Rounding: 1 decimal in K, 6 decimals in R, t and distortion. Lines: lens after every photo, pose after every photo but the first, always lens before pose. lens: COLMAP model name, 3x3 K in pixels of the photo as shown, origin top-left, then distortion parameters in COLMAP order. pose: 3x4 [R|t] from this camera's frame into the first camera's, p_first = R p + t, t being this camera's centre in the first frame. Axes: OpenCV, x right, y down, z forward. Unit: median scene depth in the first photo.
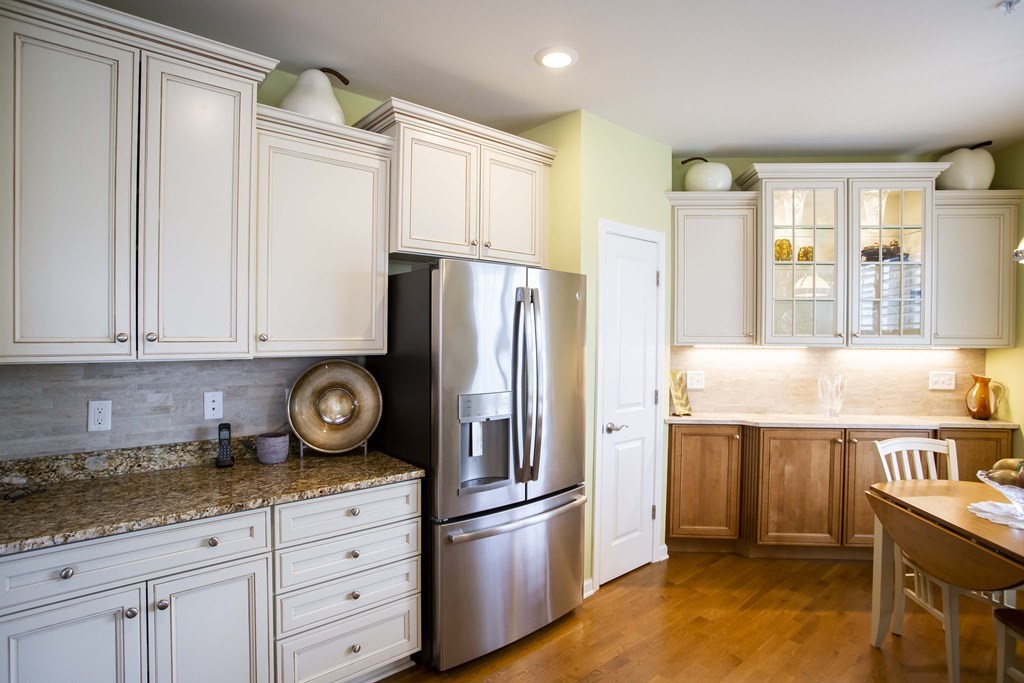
lens RADIAL K [[525.7, 0, 499.7], [0, 525.7, 338.1], [0, 0, 1]] dist [-0.082684, 0.035677]
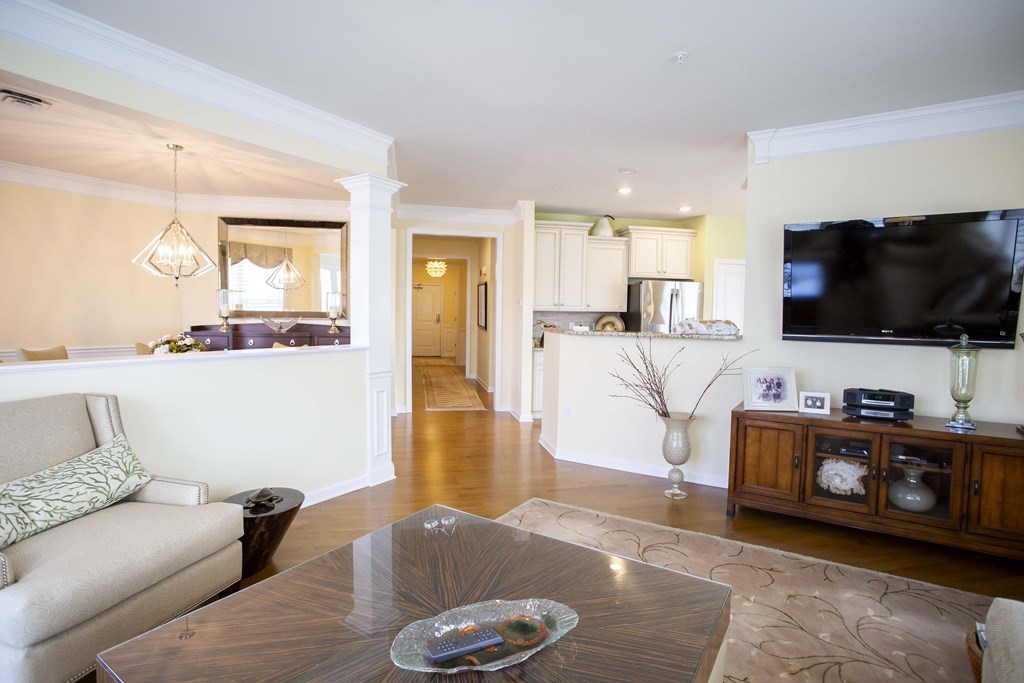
lens RADIAL K [[506.4, 0, 512.0], [0, 506.4, 341.5], [0, 0, 1]] dist [-0.079528, 0.028703]
pose [[0.882103, 0.032801, -0.469913, 0.415033], [-0.012574, 0.998857, 0.046120, 0.056143], [0.470888, -0.034774, 0.881507, -1.356359]]
